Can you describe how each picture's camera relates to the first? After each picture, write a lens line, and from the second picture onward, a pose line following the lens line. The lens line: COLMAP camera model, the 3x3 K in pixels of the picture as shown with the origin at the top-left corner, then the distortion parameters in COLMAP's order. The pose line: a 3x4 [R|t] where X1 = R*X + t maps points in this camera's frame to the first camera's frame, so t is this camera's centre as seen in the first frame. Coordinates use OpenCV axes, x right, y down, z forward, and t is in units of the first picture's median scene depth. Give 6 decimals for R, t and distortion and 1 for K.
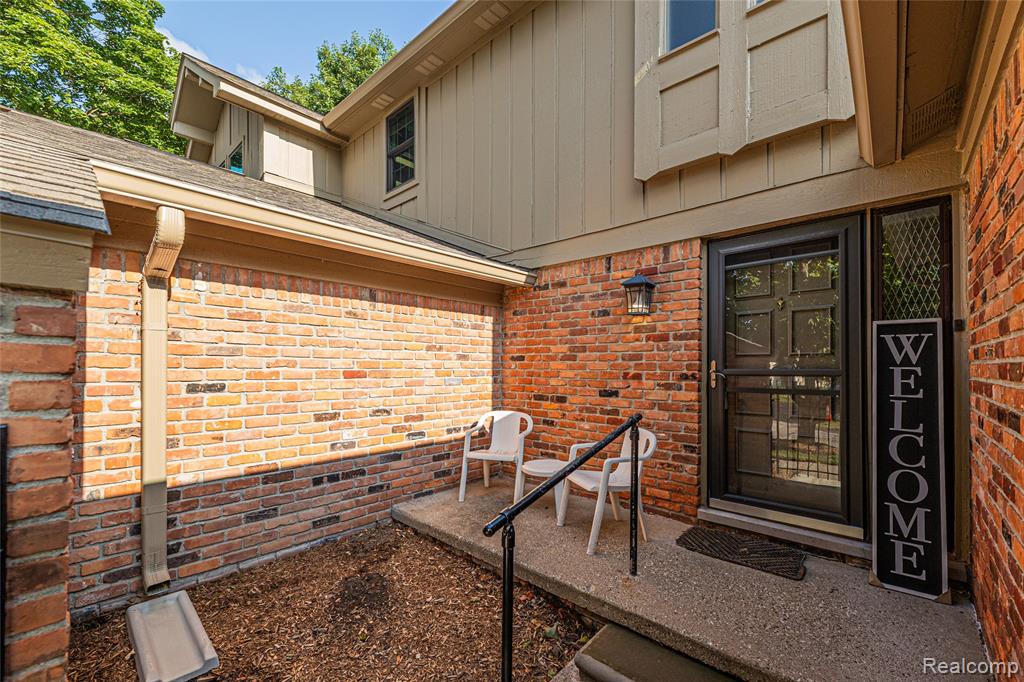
lens RADIAL K [[431.4, 0, 495.2], [0, 431.4, 364.9], [0, 0, 1]] dist [-0.002310, -0.000171]
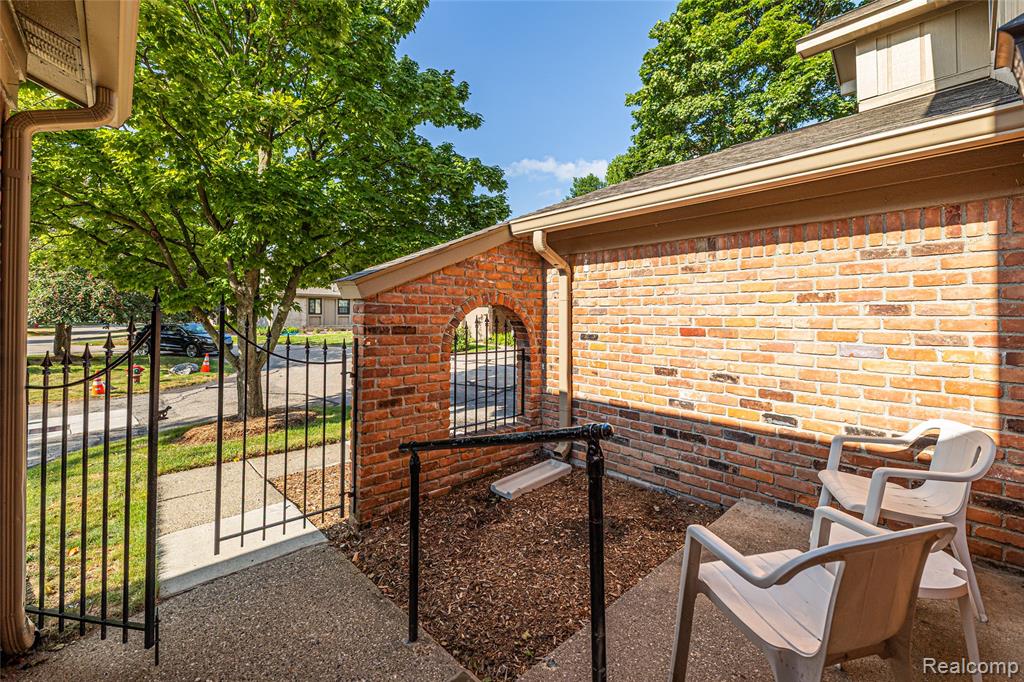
lens RADIAL K [[393.6, 0, 510.7], [0, 393.6, 309.3], [0, 0, 1]] dist [-0.000688, -0.000128]
pose [[-0.037995, -0.025544, -0.998951, 0.530810], [-0.002260, 0.999673, -0.025476, -0.004969], [0.999275, 0.001290, -0.038041, 0.606783]]
